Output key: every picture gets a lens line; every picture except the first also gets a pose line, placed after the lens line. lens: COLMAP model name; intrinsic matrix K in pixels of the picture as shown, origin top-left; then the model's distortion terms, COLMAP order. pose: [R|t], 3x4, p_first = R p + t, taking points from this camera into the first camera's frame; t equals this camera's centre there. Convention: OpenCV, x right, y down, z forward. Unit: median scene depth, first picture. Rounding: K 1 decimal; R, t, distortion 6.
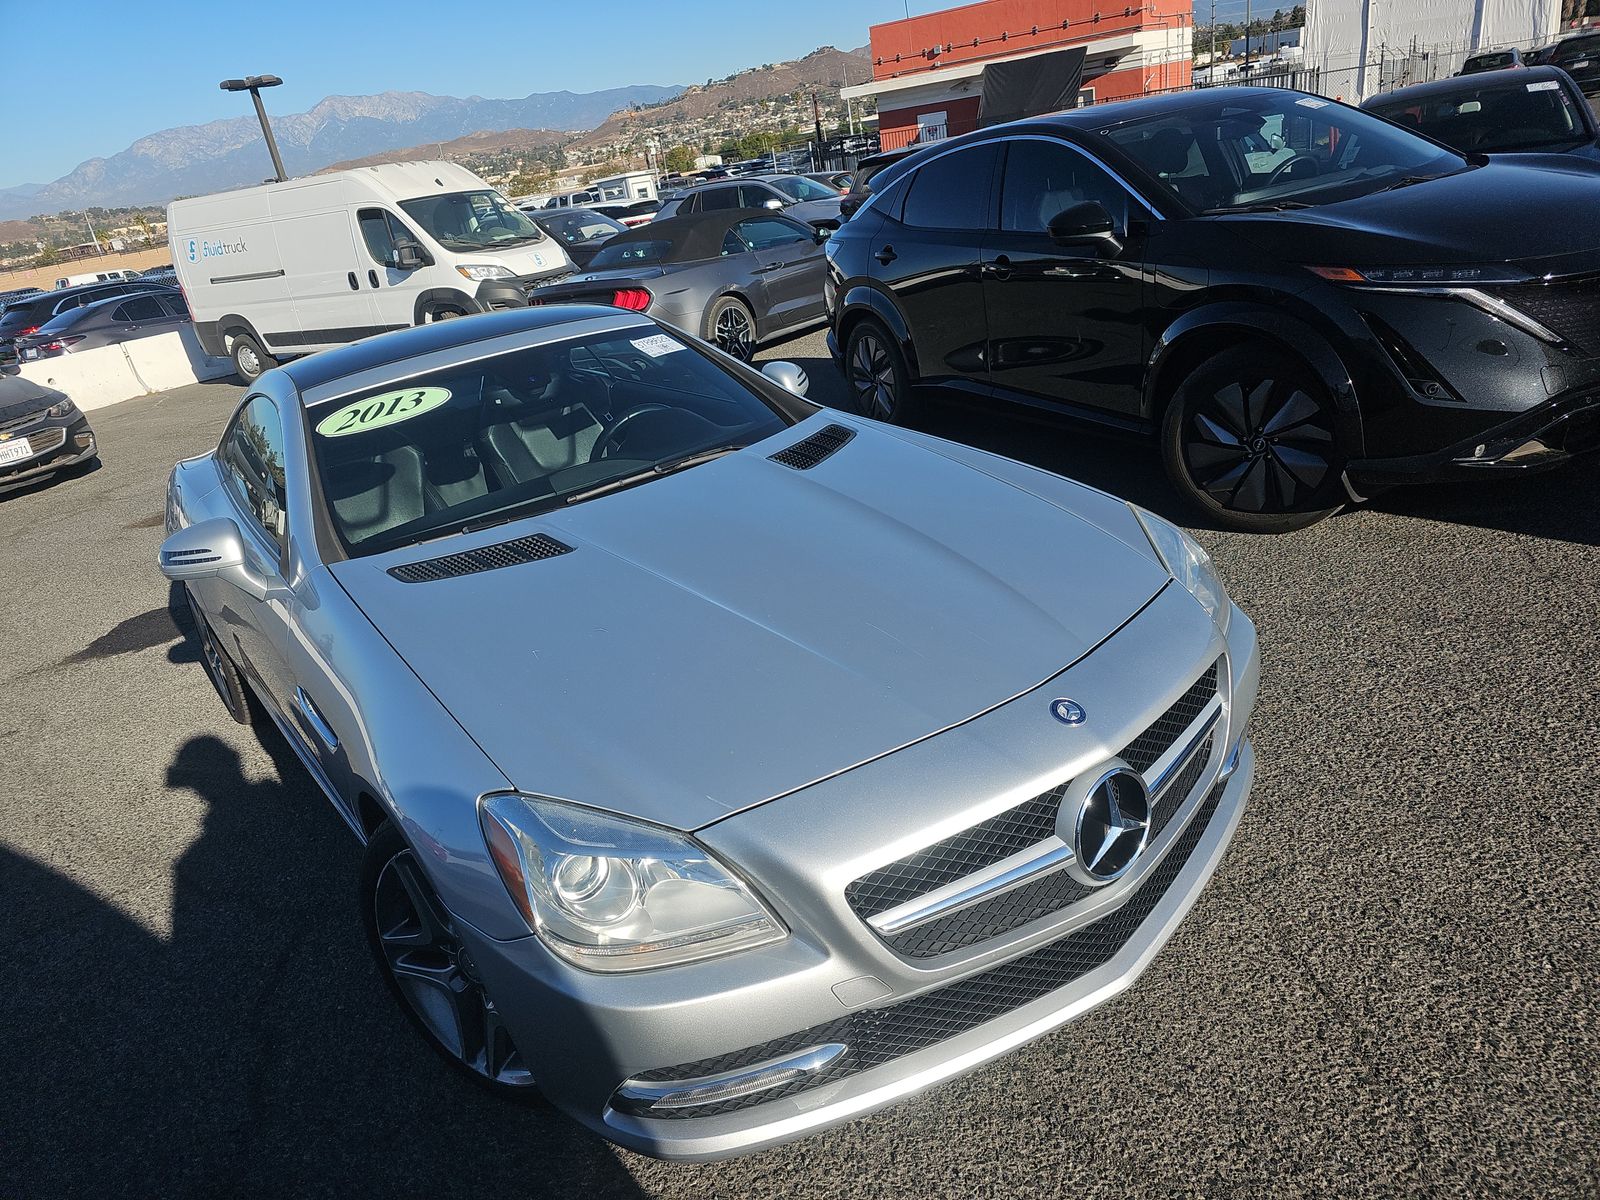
lens RADIAL K [[1067.6, 0, 800.0], [0, 1067.6, 600.0], [0, 0, 1]] dist [0.064898, -0.065040]
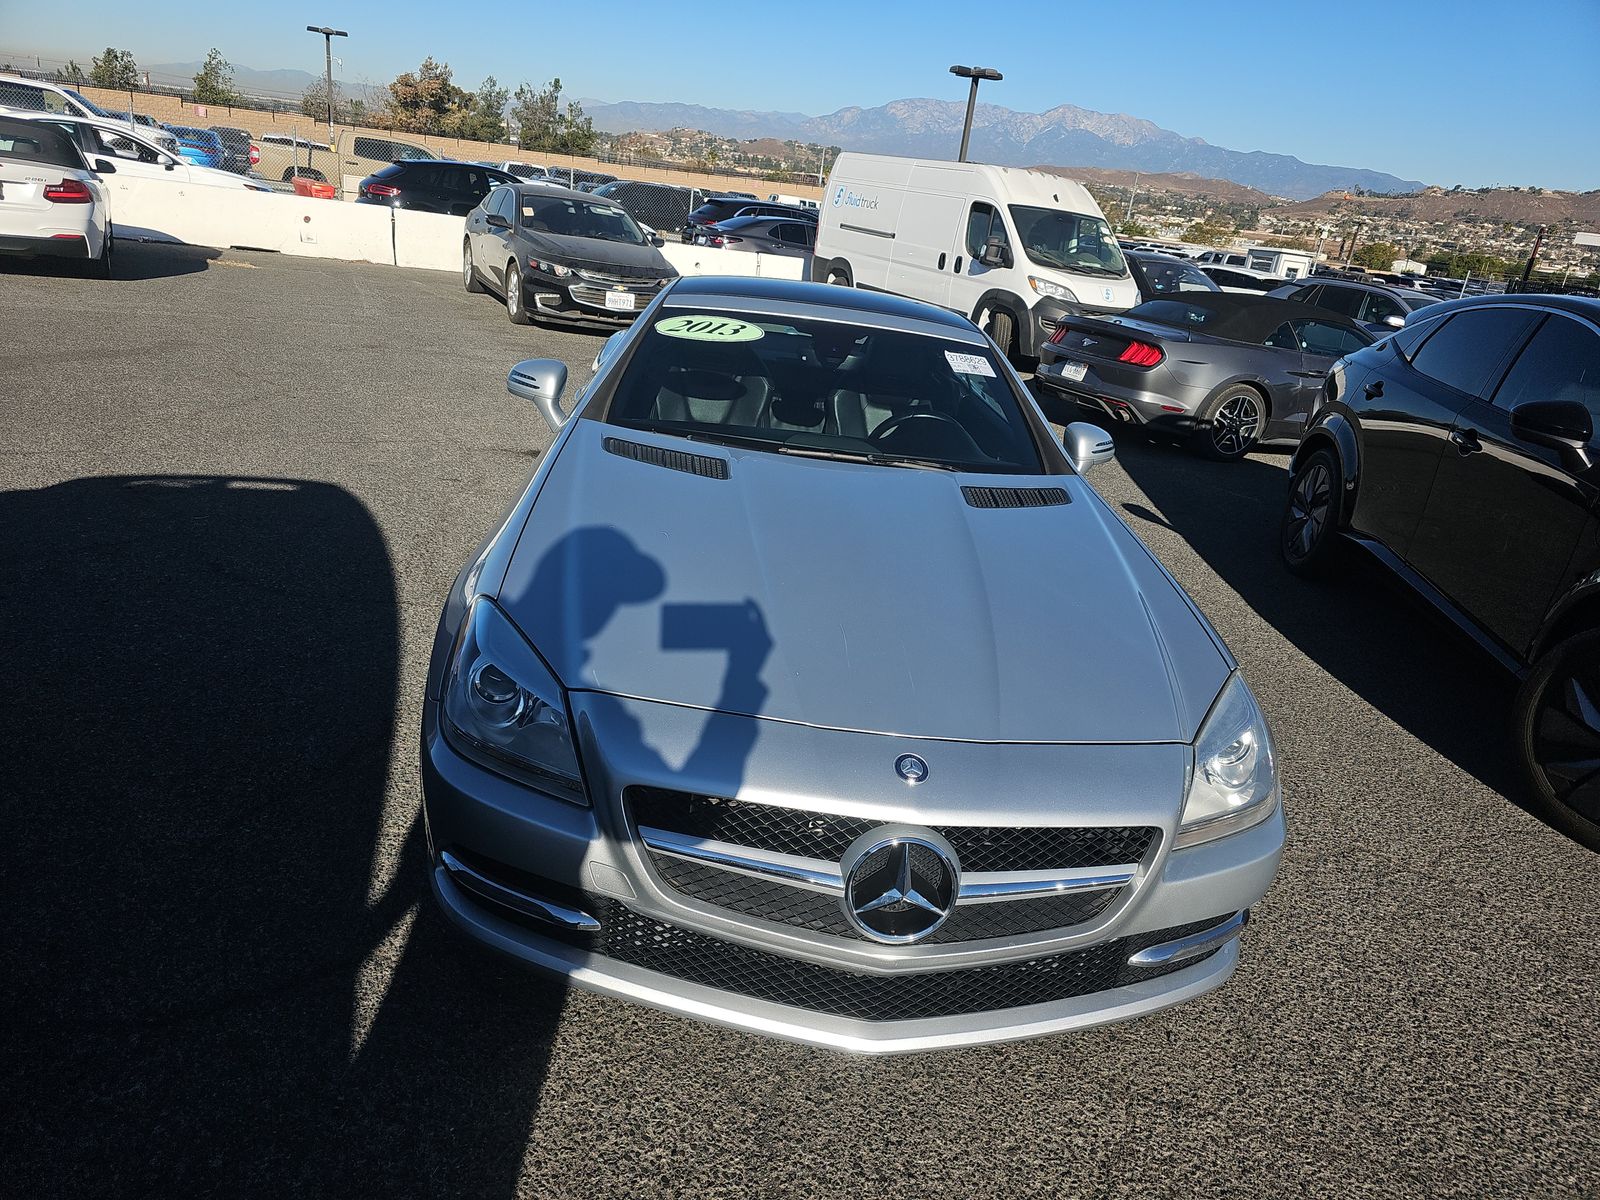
lens RADIAL K [[1069.5, 0, 789.4], [0, 1069.5, 591.2], [0, 0, 1]] dist [0.059191, -0.050607]
pose [[0.803557, 0.428119, -0.413533, 0.190336], [-0.440690, 0.894914, 0.070151, -0.025488], [0.400109, 0.125870, 0.907783, 0.000798]]
